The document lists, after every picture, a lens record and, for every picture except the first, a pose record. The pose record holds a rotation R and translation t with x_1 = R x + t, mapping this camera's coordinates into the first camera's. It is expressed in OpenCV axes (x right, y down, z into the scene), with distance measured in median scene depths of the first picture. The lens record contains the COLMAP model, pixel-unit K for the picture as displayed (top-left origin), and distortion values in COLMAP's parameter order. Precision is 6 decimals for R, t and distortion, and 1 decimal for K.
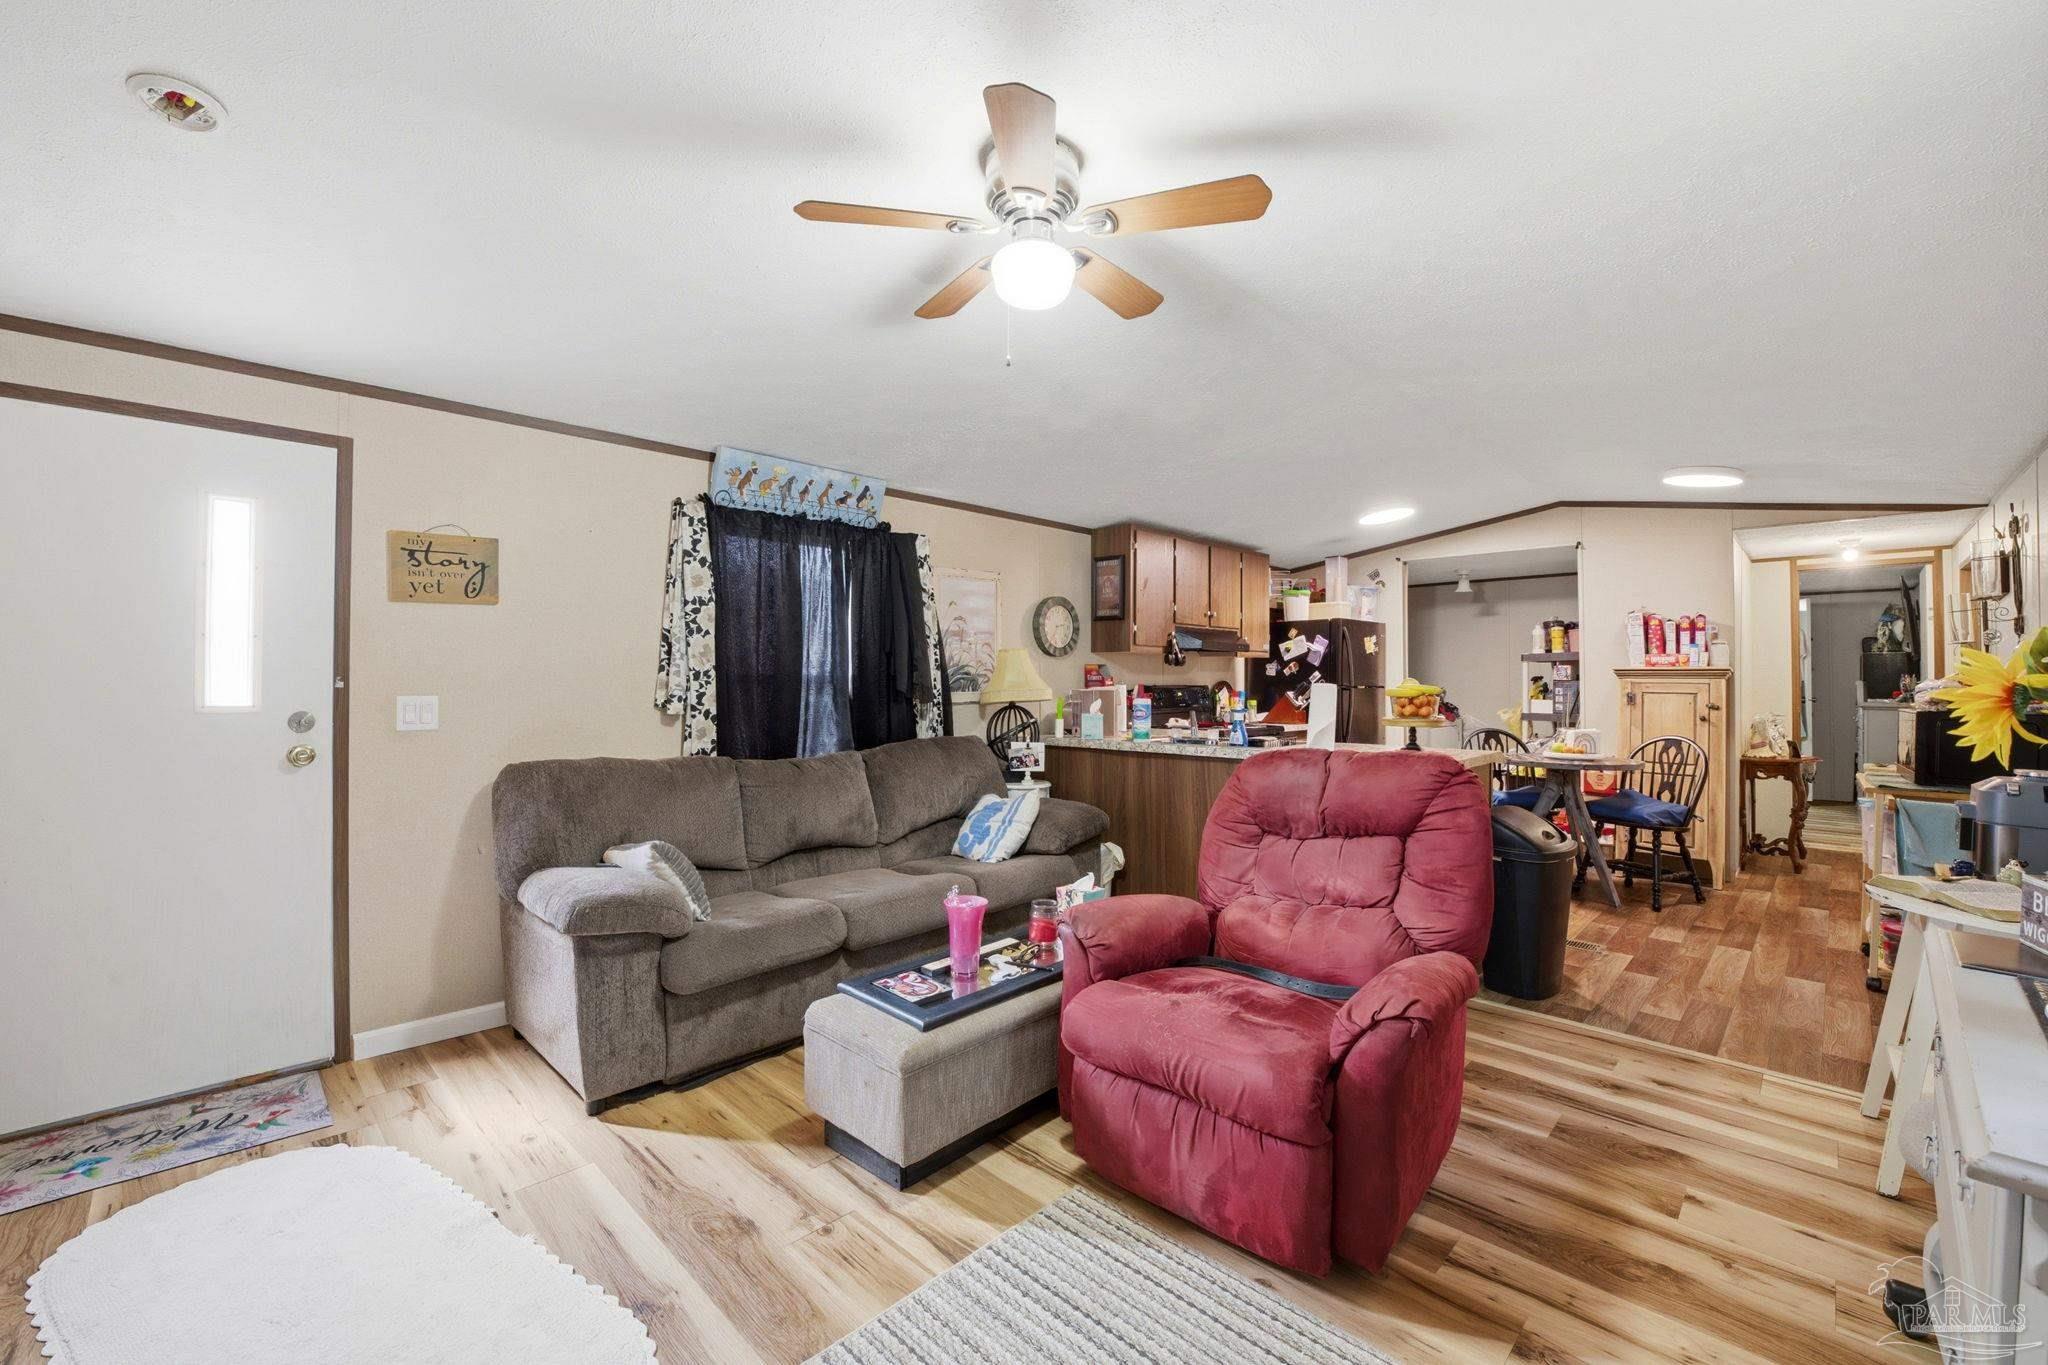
lens RADIAL K [[841.6, 0, 1032.0], [0, 841.6, 677.9], [0, 0, 1]] dist [-0.018732, 0.000574]
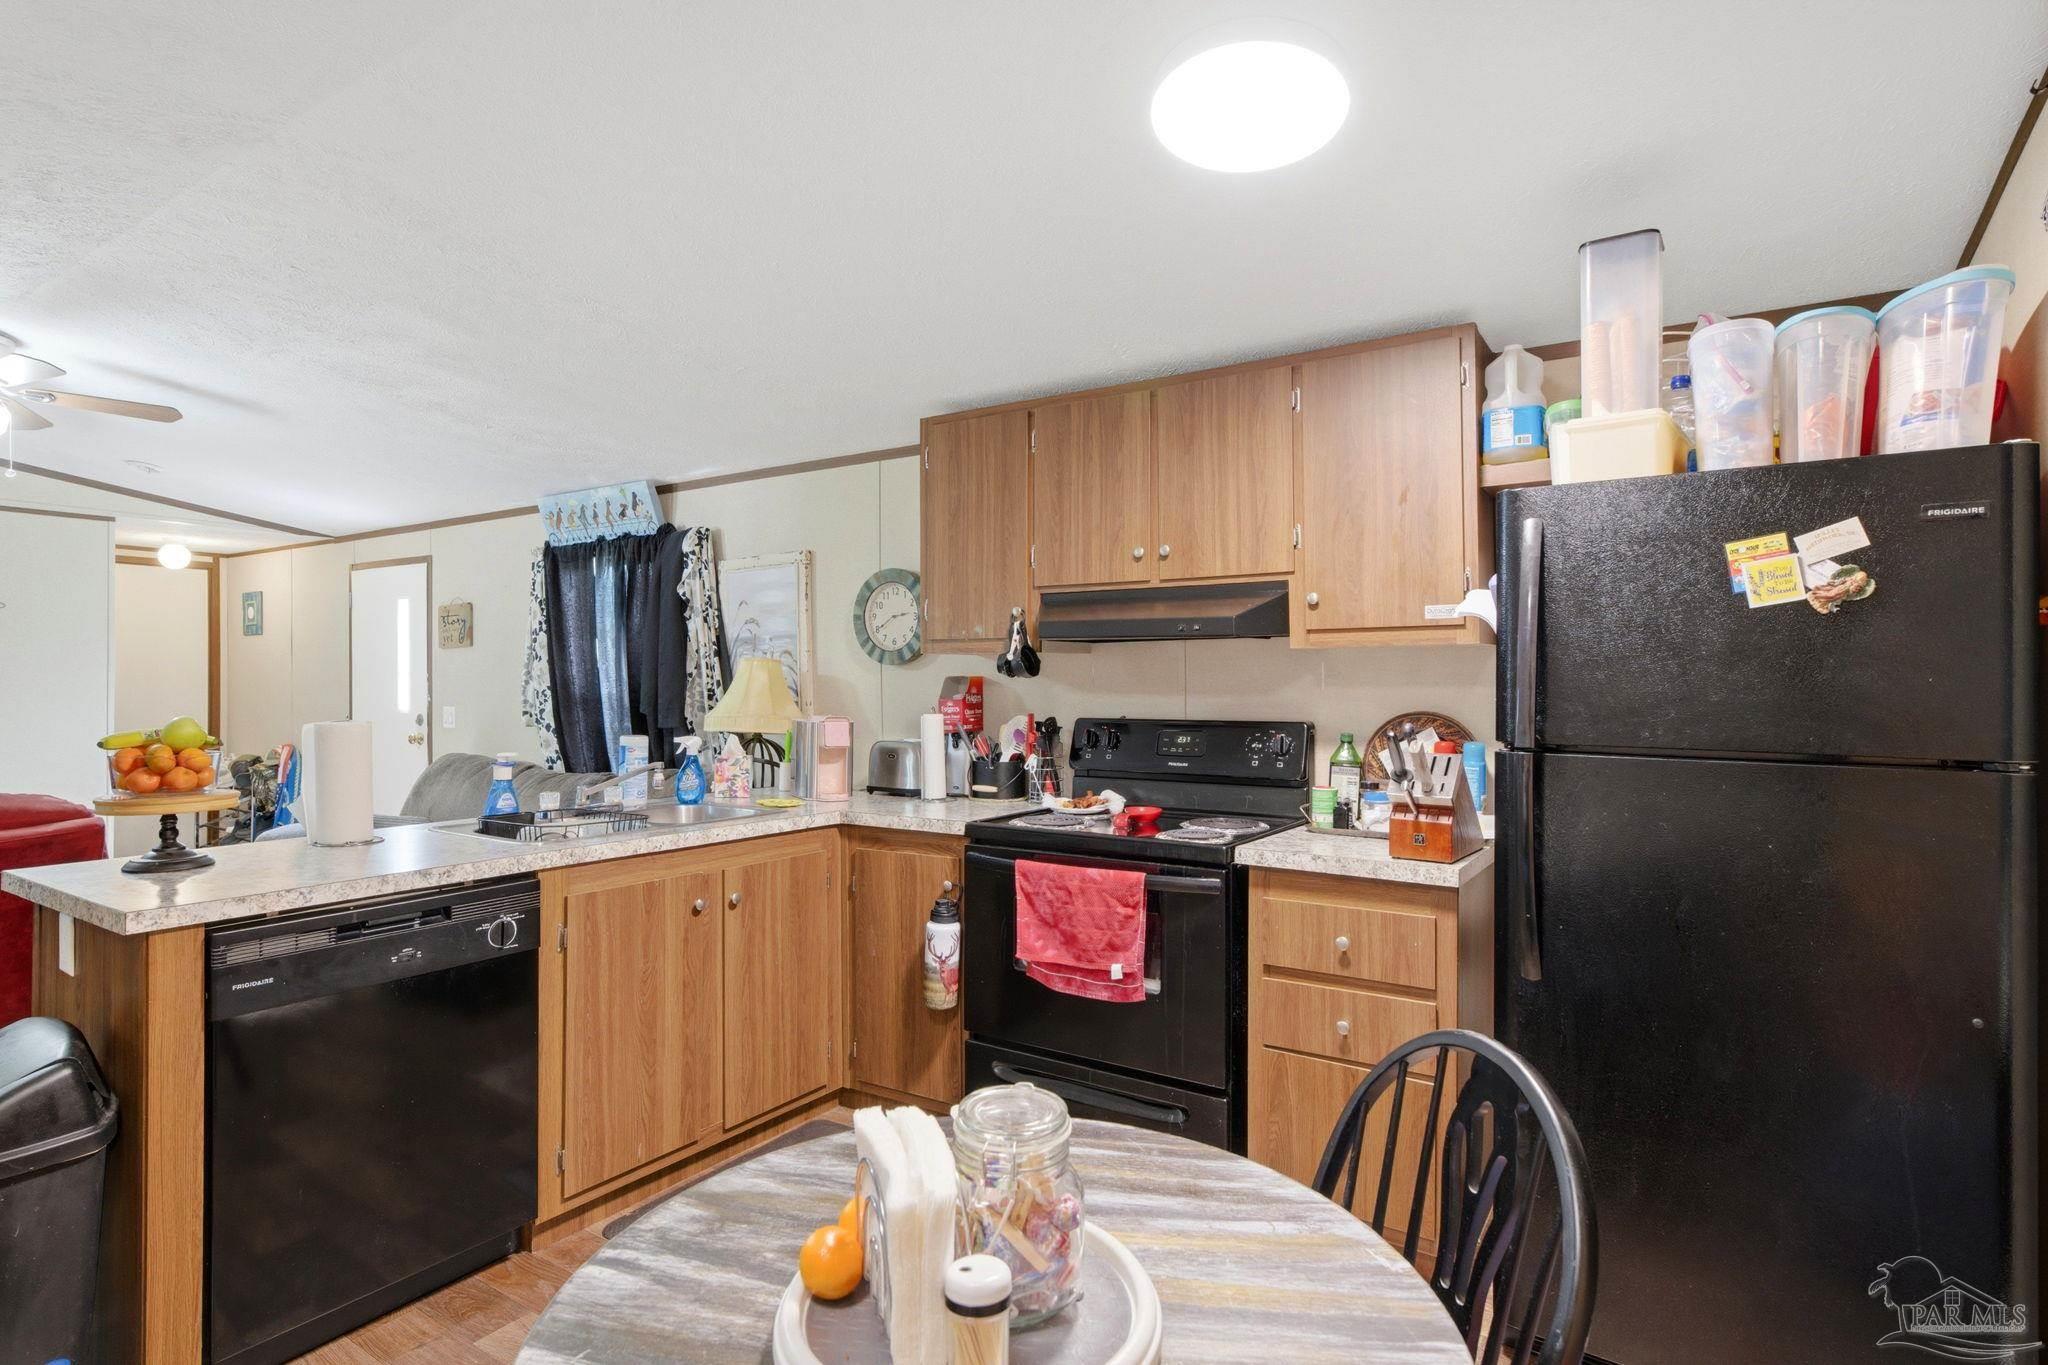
lens RADIAL K [[1044.6, 0, 1033.5], [0, 1044.6, 682.3], [0, 0, 1]] dist [0.000500, 0.000006]
pose [[0.191503, 0.000419, -0.981492, 0.739381], [0.003667, 0.999993, 0.001143, -0.011947], [0.981485, -0.003818, 0.191500, 0.872443]]
